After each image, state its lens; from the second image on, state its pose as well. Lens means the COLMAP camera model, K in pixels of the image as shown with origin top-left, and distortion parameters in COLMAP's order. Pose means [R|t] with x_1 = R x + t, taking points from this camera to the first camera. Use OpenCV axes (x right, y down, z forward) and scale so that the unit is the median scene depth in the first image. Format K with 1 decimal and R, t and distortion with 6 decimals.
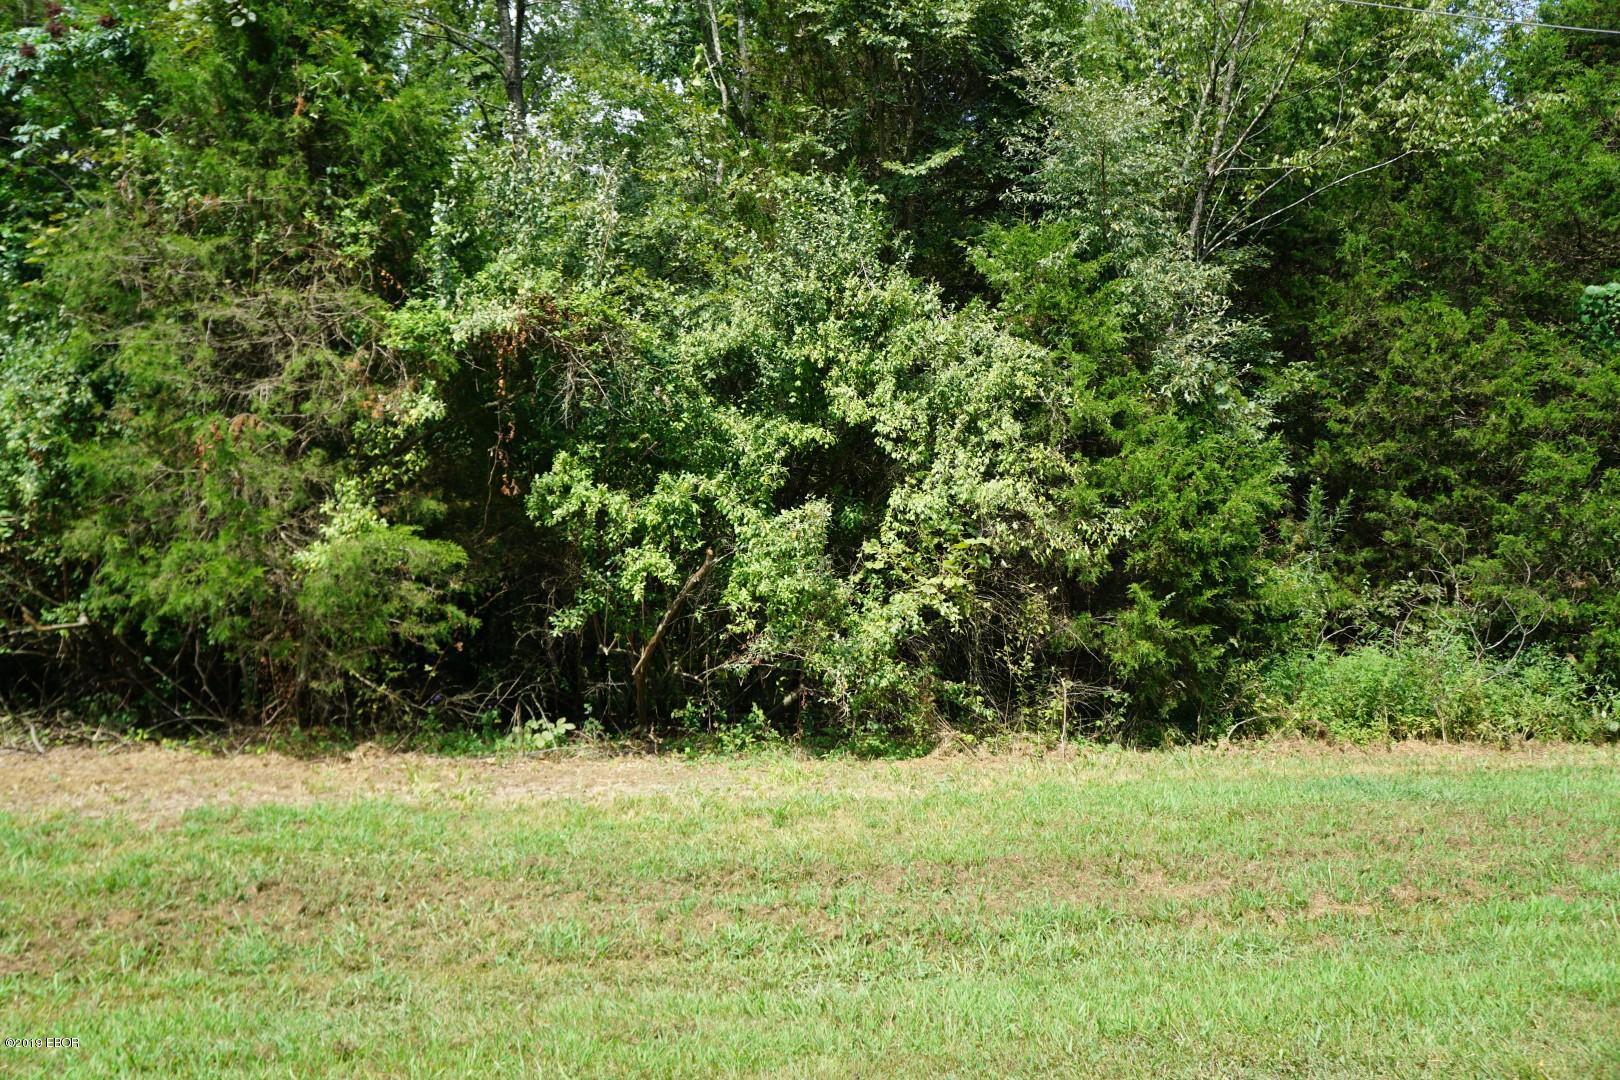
lens RADIAL K [[1420.0, 0, 809.2], [0, 1420.0, 548.1], [0, 0, 1]] dist [-0.160262, 0.154239]
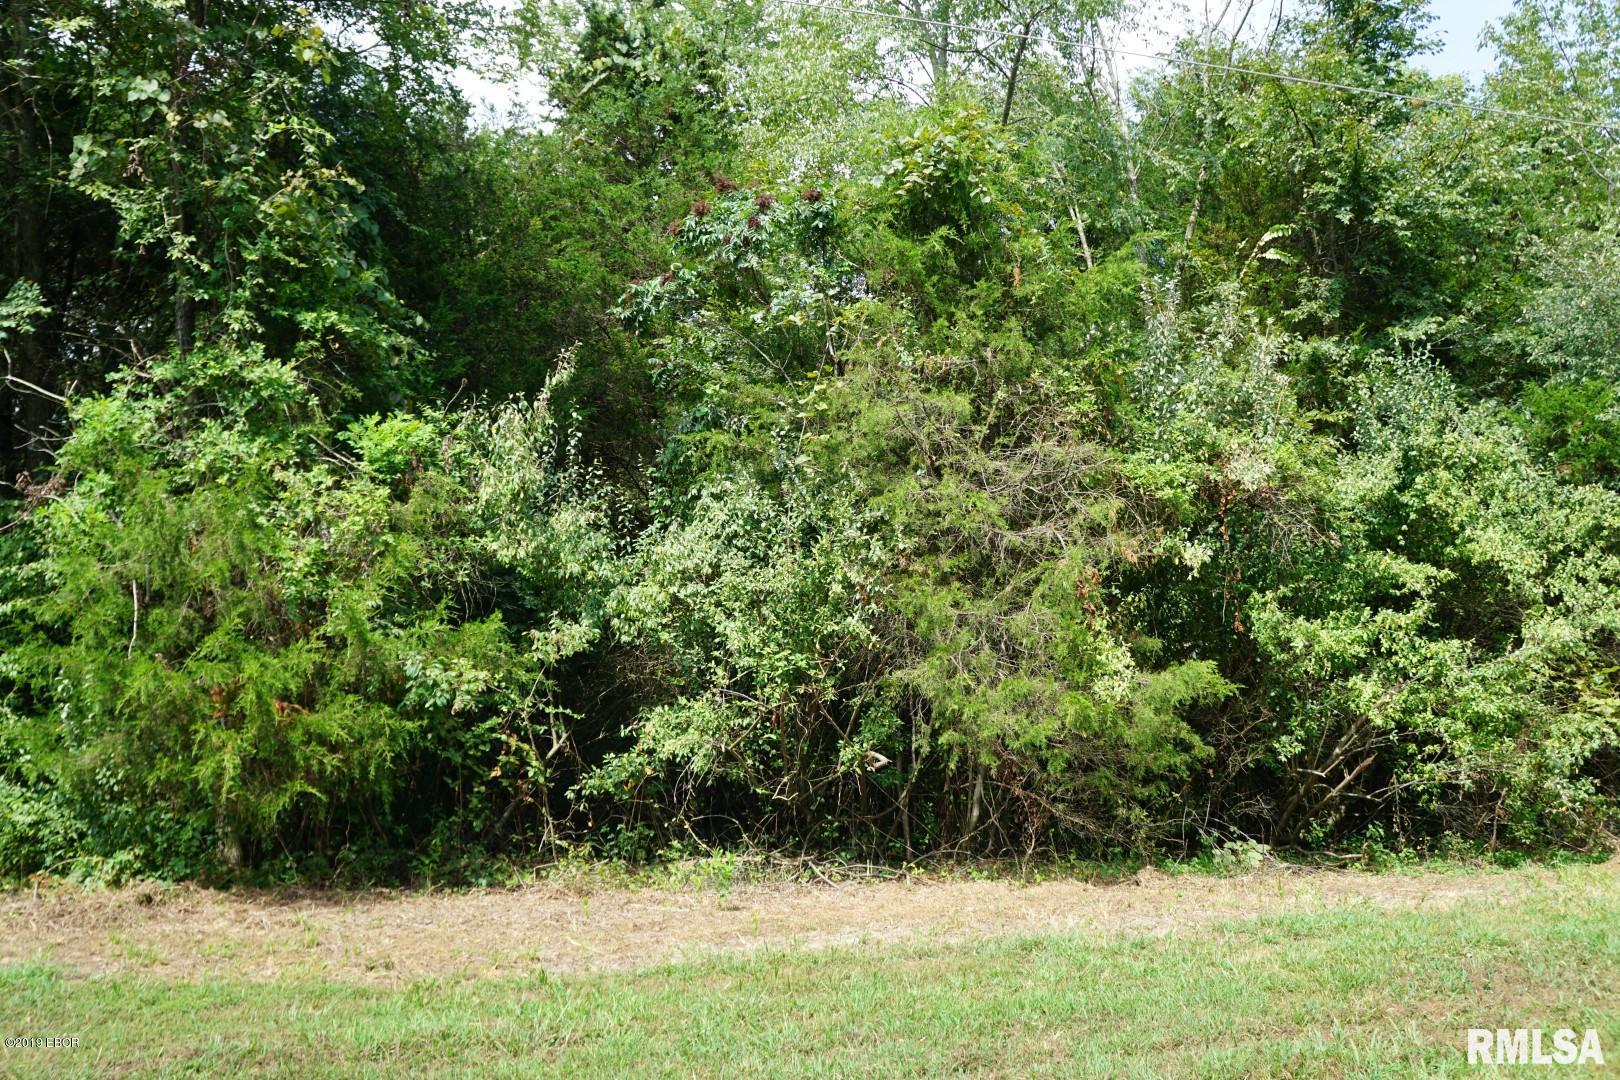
lens RADIAL K [[1420.0, 0, 766.5], [0, 1420.0, 528.3], [0, 0, 1]] dist [-0.160262, 0.154239]
pose [[0.999692, -0.012614, 0.021373, -0.577925], [0.014987, 0.993274, -0.114814, 0.001087], [-0.019781, 0.115099, 0.993157, -0.071650]]
